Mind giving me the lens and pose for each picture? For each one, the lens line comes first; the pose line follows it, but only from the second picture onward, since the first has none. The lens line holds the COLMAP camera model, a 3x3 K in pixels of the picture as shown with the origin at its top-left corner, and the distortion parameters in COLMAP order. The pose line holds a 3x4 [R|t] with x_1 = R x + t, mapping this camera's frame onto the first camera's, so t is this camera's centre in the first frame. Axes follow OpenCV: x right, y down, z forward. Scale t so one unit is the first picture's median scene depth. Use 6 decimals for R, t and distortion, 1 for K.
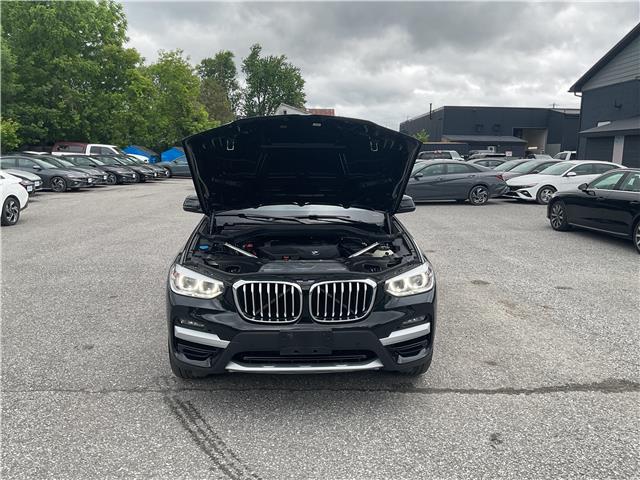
lens RADIAL K [[528.5, 0, 318.8], [0, 528.5, 240.7], [0, 0, 1]] dist [0.075035, -0.141549]
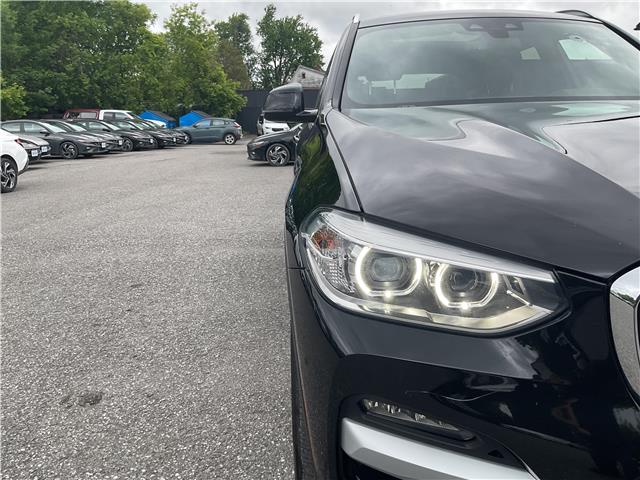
lens RADIAL K [[528.9, 0, 320.0], [0, 528.9, 242.1], [0, 0, 1]] dist [0.083672, -0.154105]
pose [[0.999097, -0.026679, -0.033080, -0.053396], [0.028613, 0.997822, 0.059443, 0.008547], [0.031422, -0.060336, 0.997683, 0.139393]]
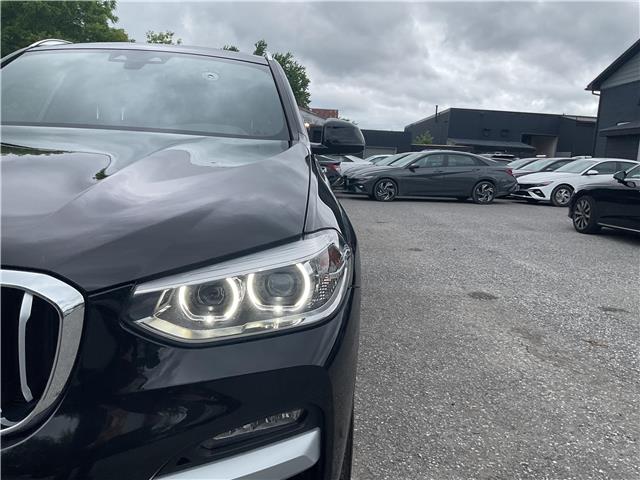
lens RADIAL K [[528.9, 0, 320.0], [0, 528.9, 242.1], [0, 0, 1]] dist [0.083672, -0.154105]
pose [[0.999155, 0.041071, -0.001517, 0.041879], [-0.041079, 0.999140, -0.005665, 0.010059], [0.001283, 0.005723, 0.999983, 0.141087]]
